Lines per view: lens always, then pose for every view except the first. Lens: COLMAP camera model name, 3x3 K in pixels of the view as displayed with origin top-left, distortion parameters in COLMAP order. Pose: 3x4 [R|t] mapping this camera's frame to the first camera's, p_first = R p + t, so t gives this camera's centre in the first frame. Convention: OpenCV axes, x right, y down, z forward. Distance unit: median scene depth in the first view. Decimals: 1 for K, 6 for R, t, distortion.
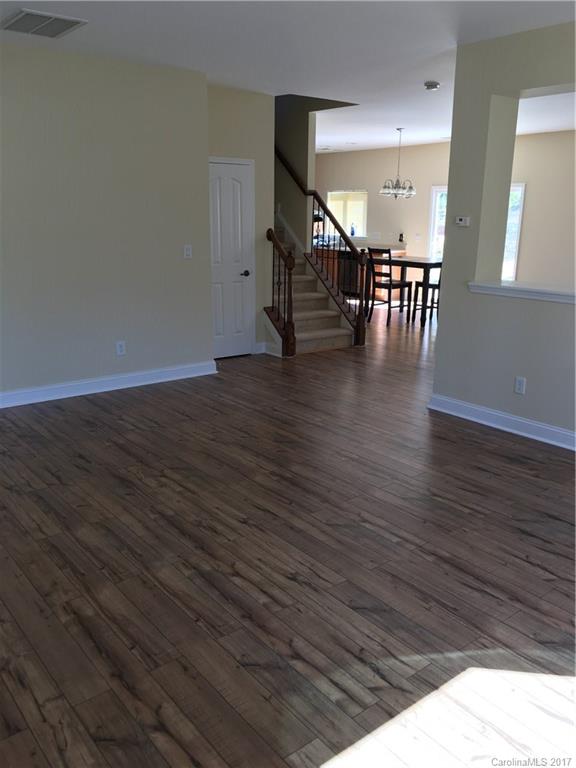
lens RADIAL K [[653.0, 0, 294.3], [0, 653.0, 380.5], [0, 0, 1]] dist [0.074291, -0.091385]
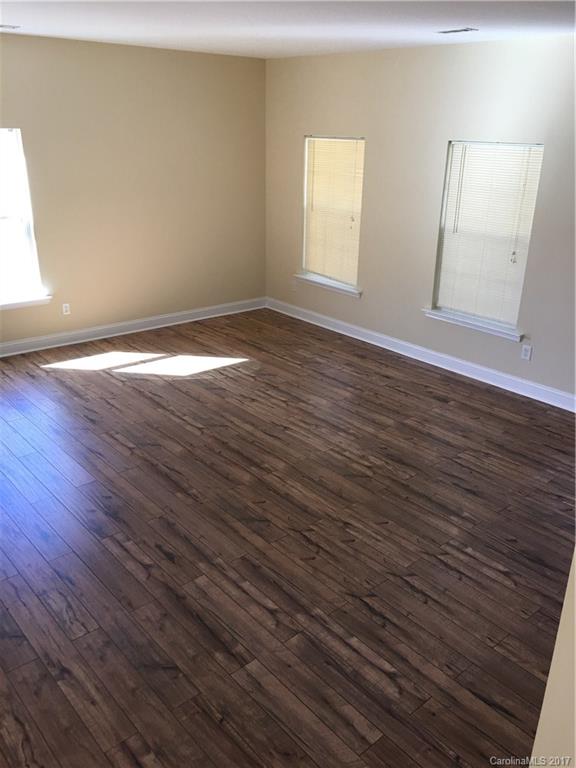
lens RADIAL K [[662.6, 0, 298.6], [0, 662.6, 384.8], [0, 0, 1]] dist [0.048498, -0.003312]
pose [[-0.998714, -0.017377, -0.047630, -0.029035], [-0.042053, 0.808684, 0.586739, -0.612977], [0.028322, 0.587987, -0.808374, 1.832185]]
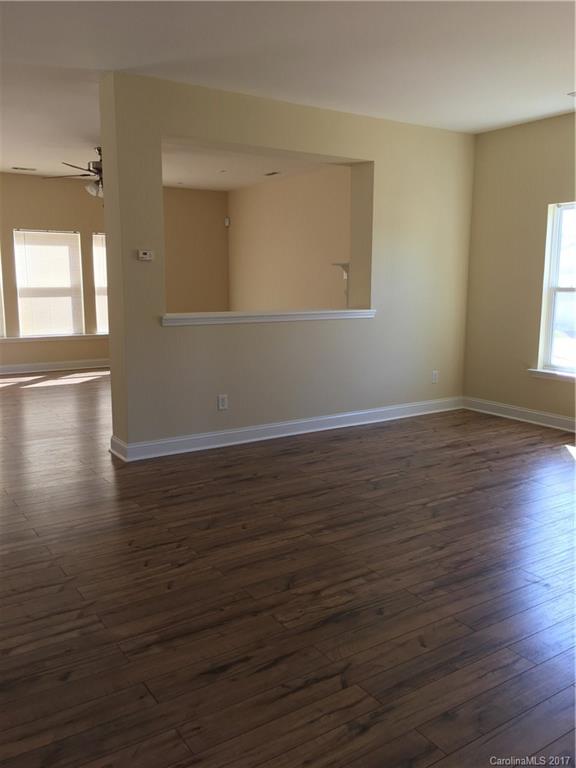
lens RADIAL K [[653.0, 0, 294.3], [0, 653.0, 380.5], [0, 0, 1]] dist [0.074291, -0.091385]
pose [[0.092208, -0.167704, 0.981516, -0.880319], [0.248473, 0.958408, 0.140413, -0.185562], [-0.964240, 0.230933, 0.130043, 0.889933]]
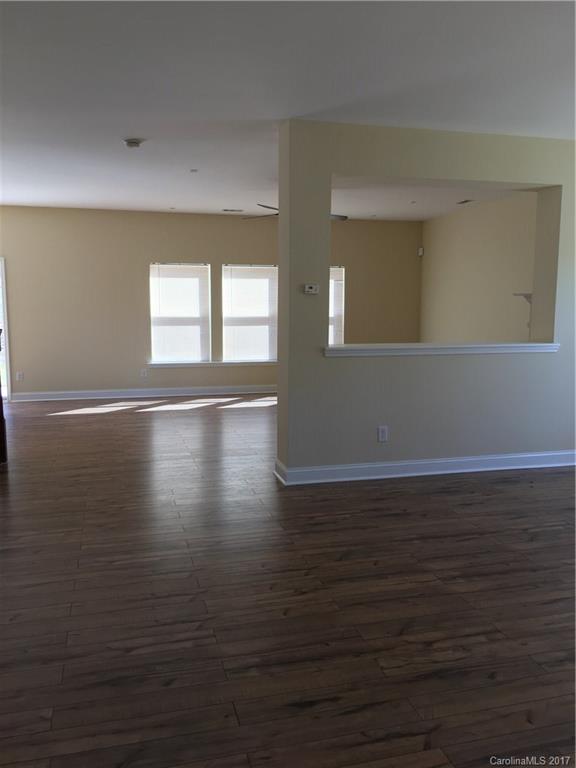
lens RADIAL K [[653.0, 0, 294.3], [0, 653.0, 380.5], [0, 0, 1]] dist [0.074291, -0.091385]
pose [[0.402992, -0.118610, 0.907485, -0.859658], [0.231562, 0.972517, 0.024279, -0.171613], [-0.885425, 0.200355, 0.419382, 0.793132]]
